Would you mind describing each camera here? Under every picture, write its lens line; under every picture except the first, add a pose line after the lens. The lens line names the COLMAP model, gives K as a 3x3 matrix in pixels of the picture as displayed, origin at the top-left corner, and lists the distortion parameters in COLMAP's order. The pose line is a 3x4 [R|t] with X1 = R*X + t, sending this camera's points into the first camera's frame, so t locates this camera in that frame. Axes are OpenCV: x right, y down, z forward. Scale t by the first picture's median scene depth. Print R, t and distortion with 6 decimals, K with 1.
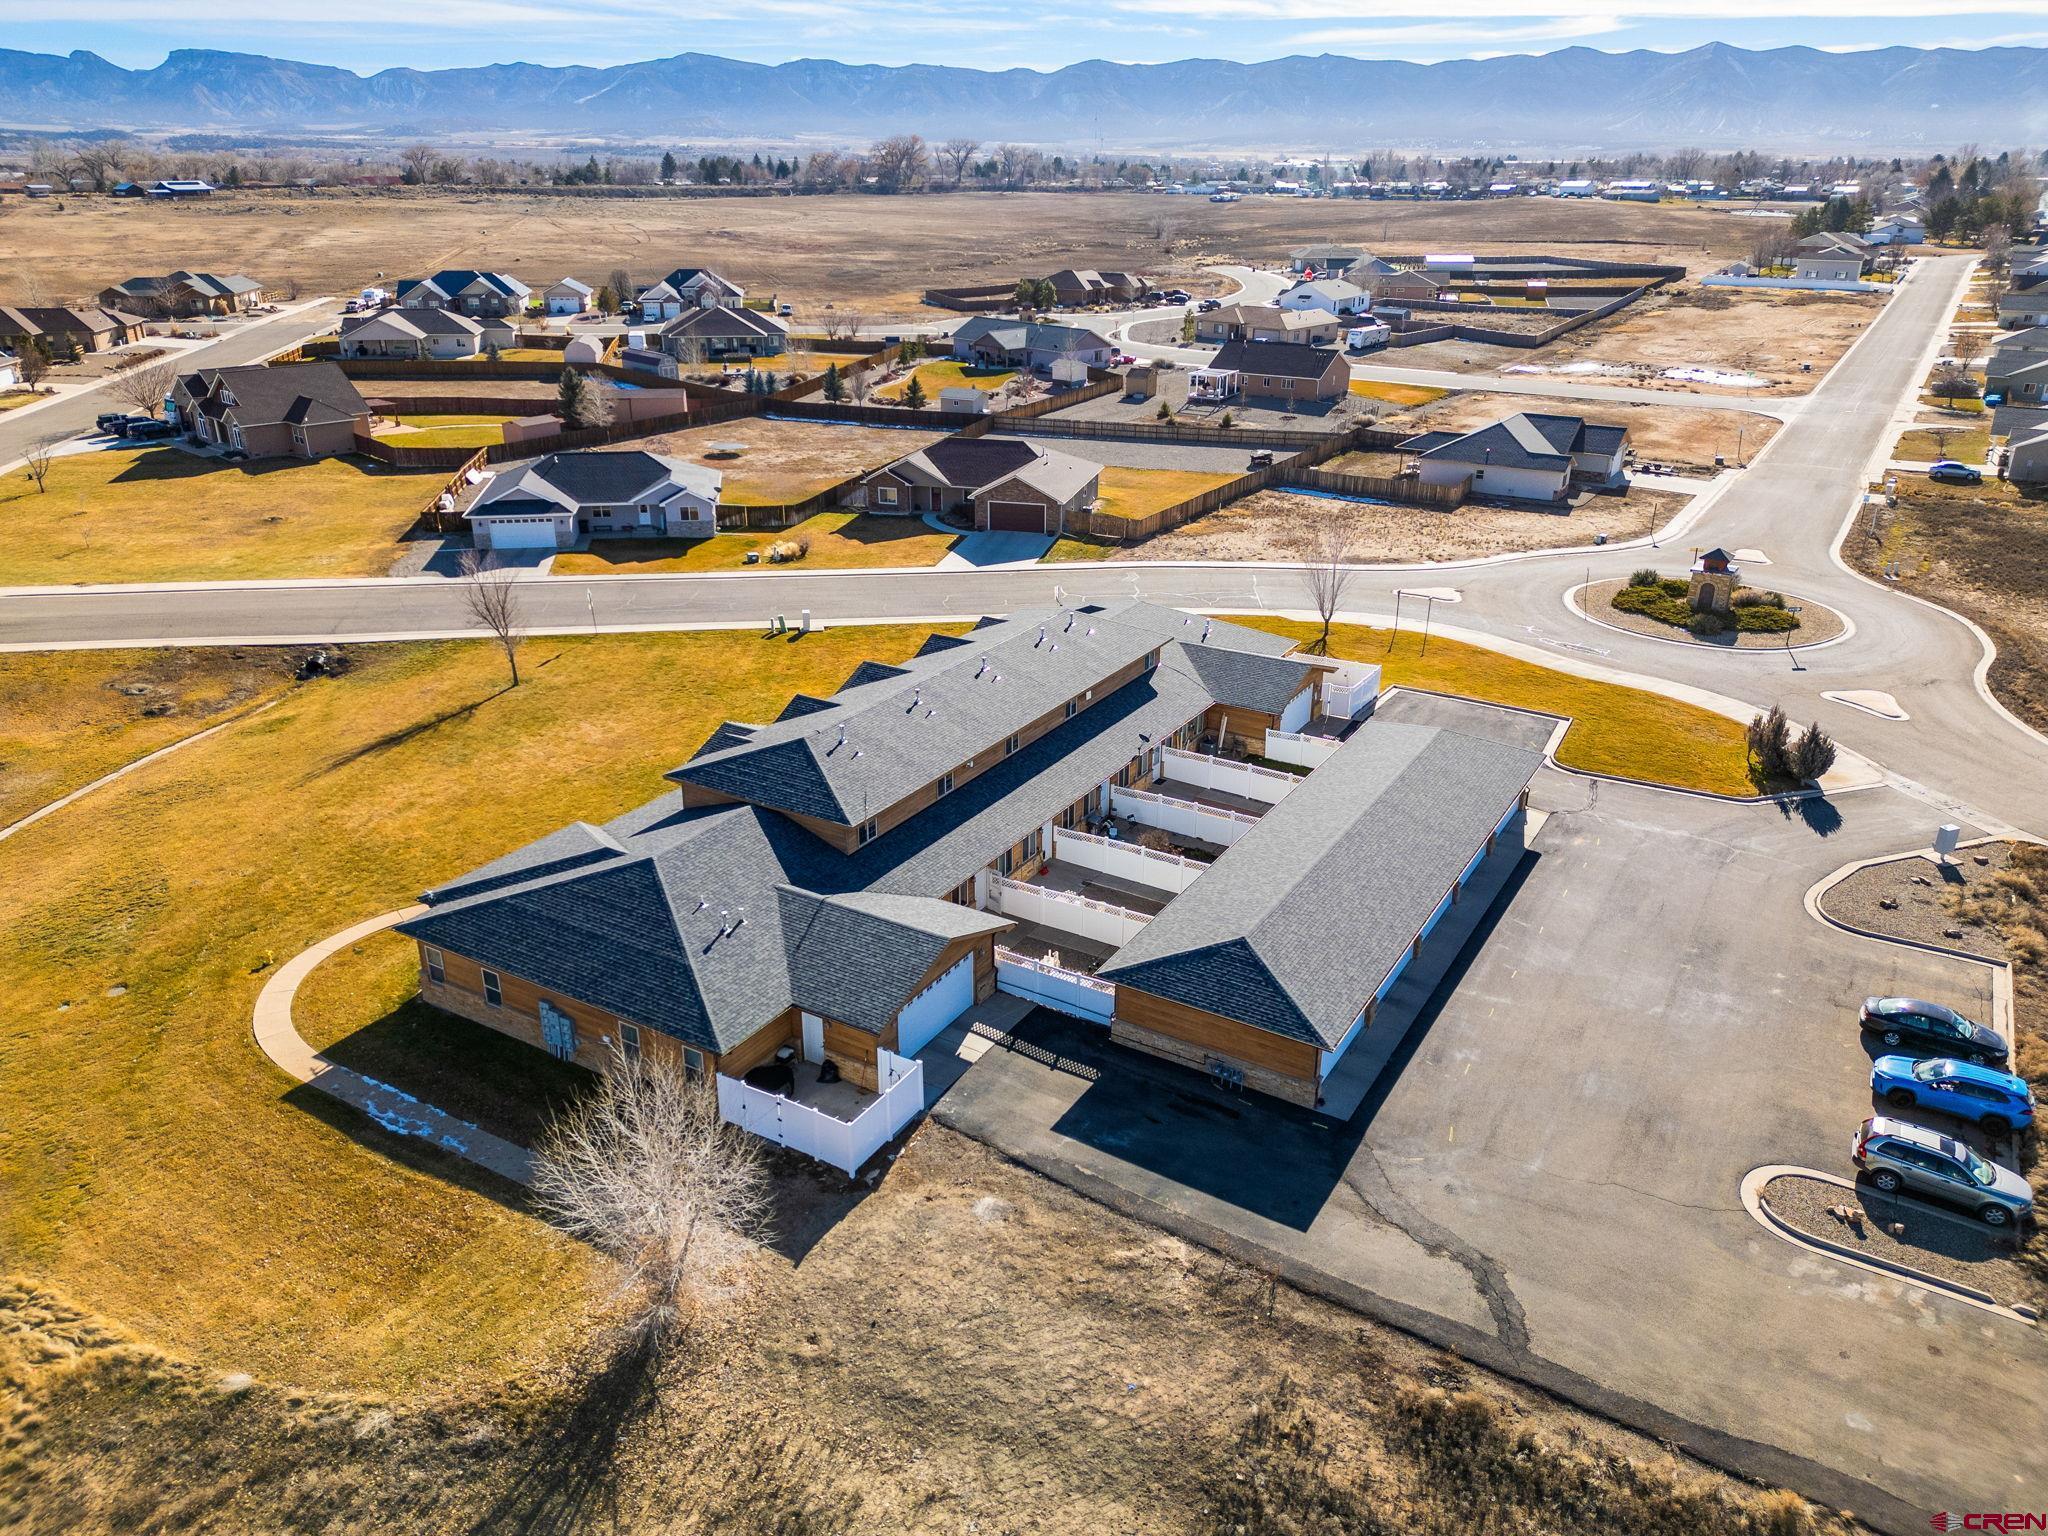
lens RADIAL K [[1440.1, 0, 1020.9], [0, 1440.1, 770.9], [0, 0, 1]] dist [0.078742, -0.082997]
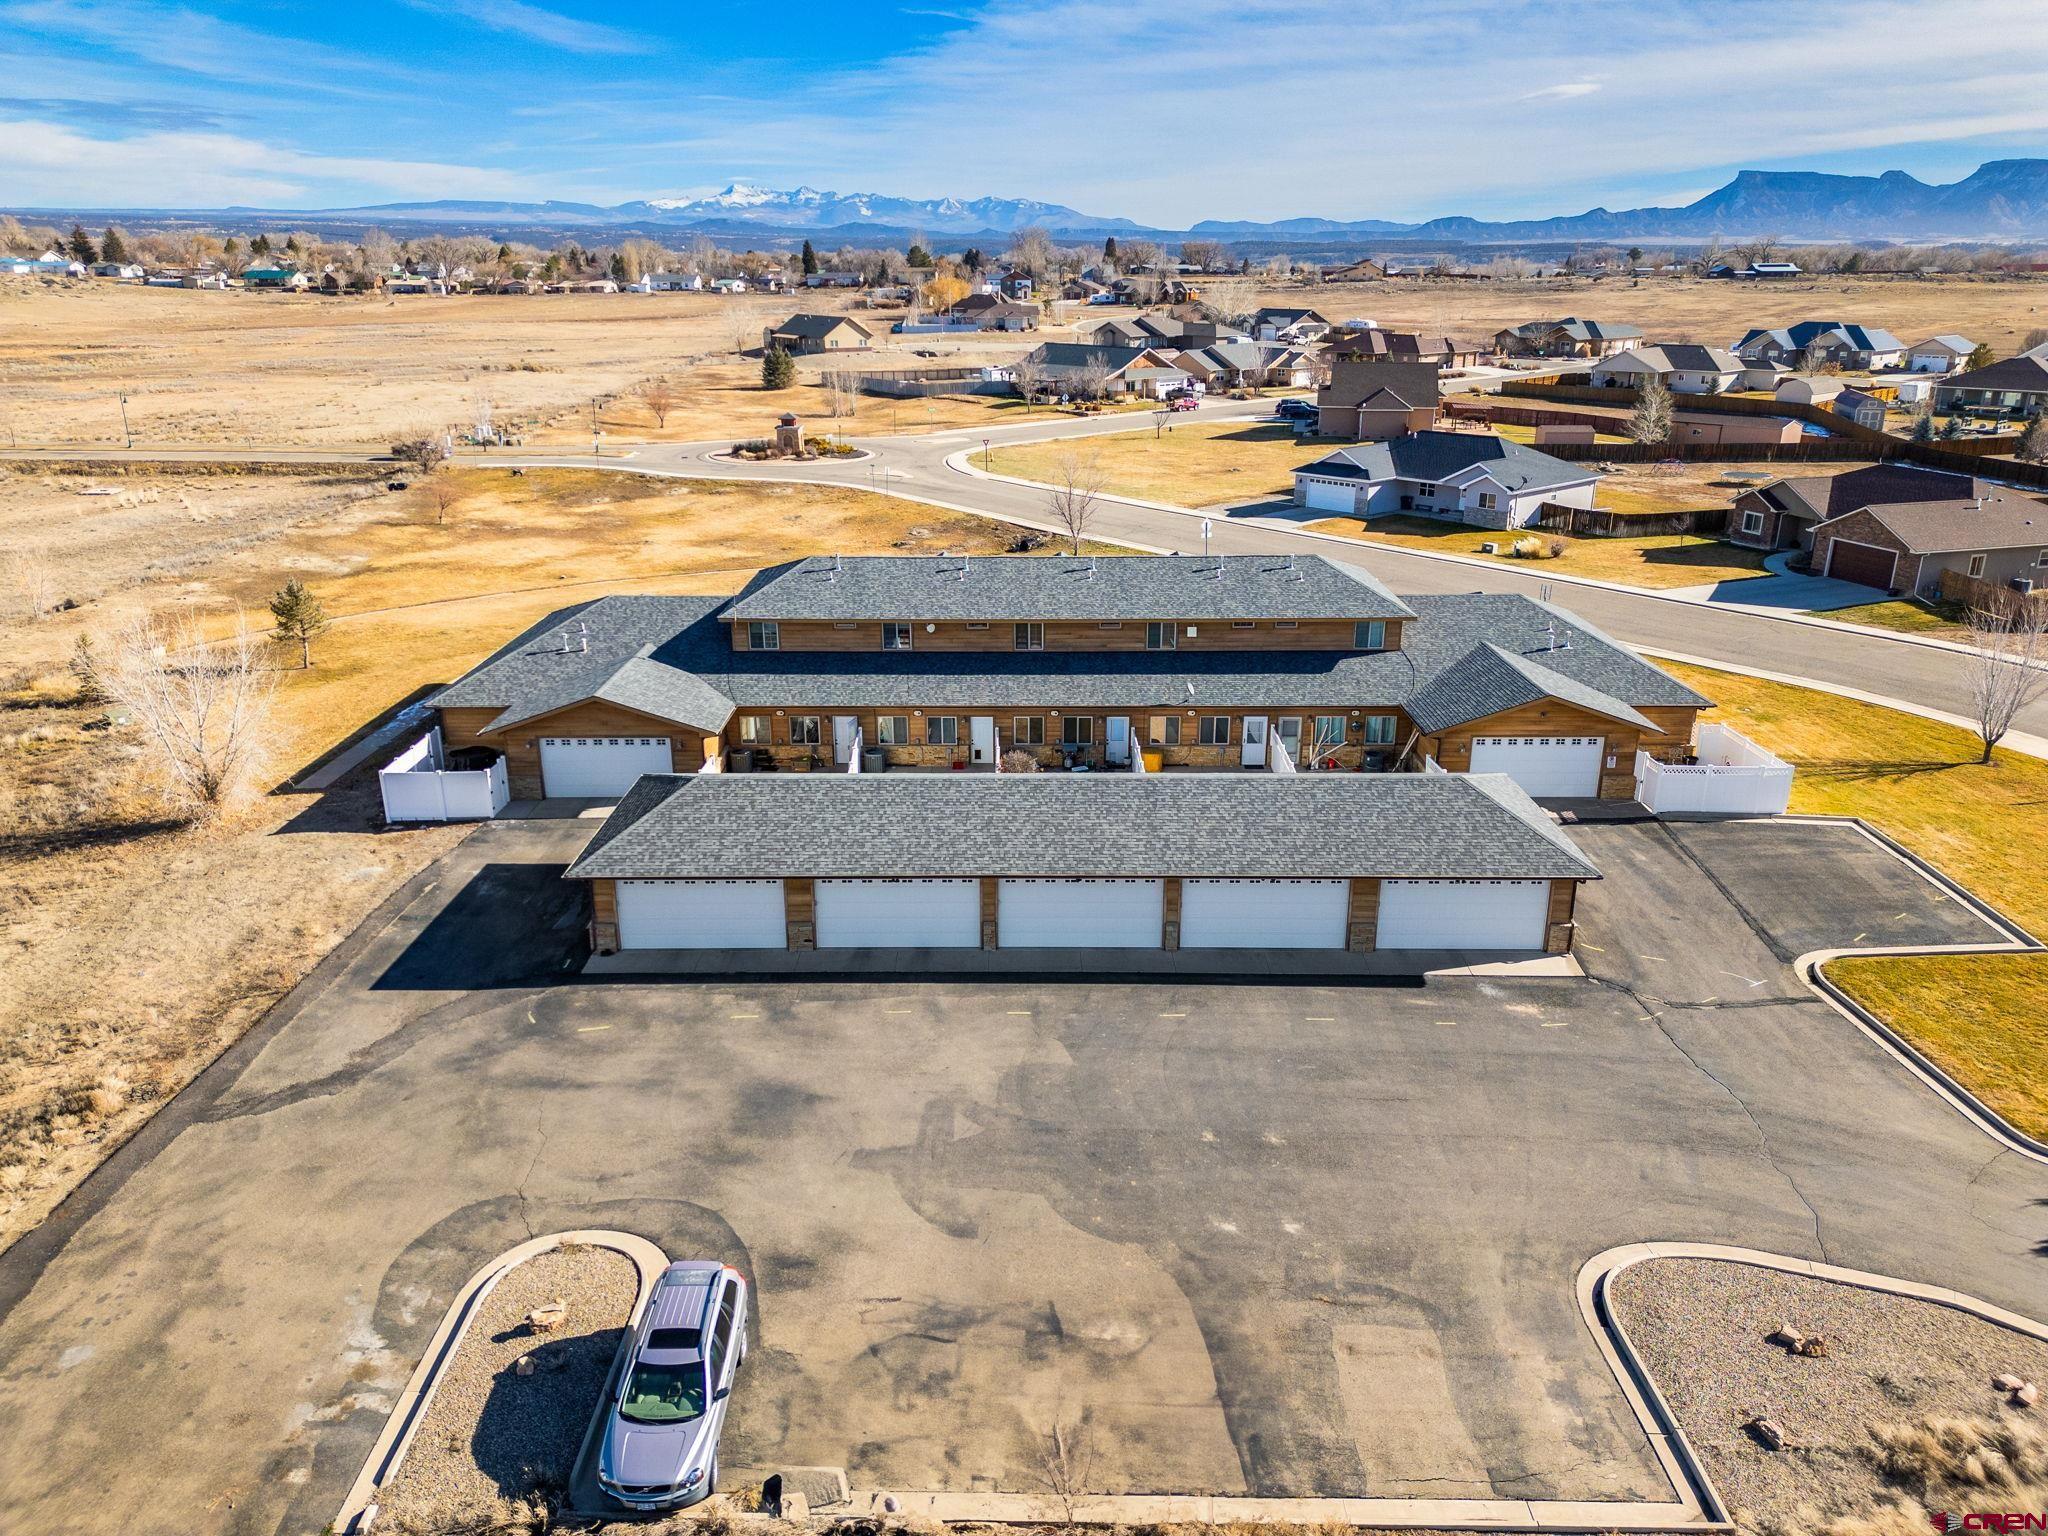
lens RADIAL K [[1440.1, 0, 1020.9], [0, 1440.1, 770.9], [0, 0, 1]] dist [0.078742, -0.082997]
pose [[0.509873, 0.277388, -0.814300, 0.808582], [-0.332483, 0.936571, 0.110856, -0.042052], [0.793400, 0.214219, 0.569760, 0.544839]]
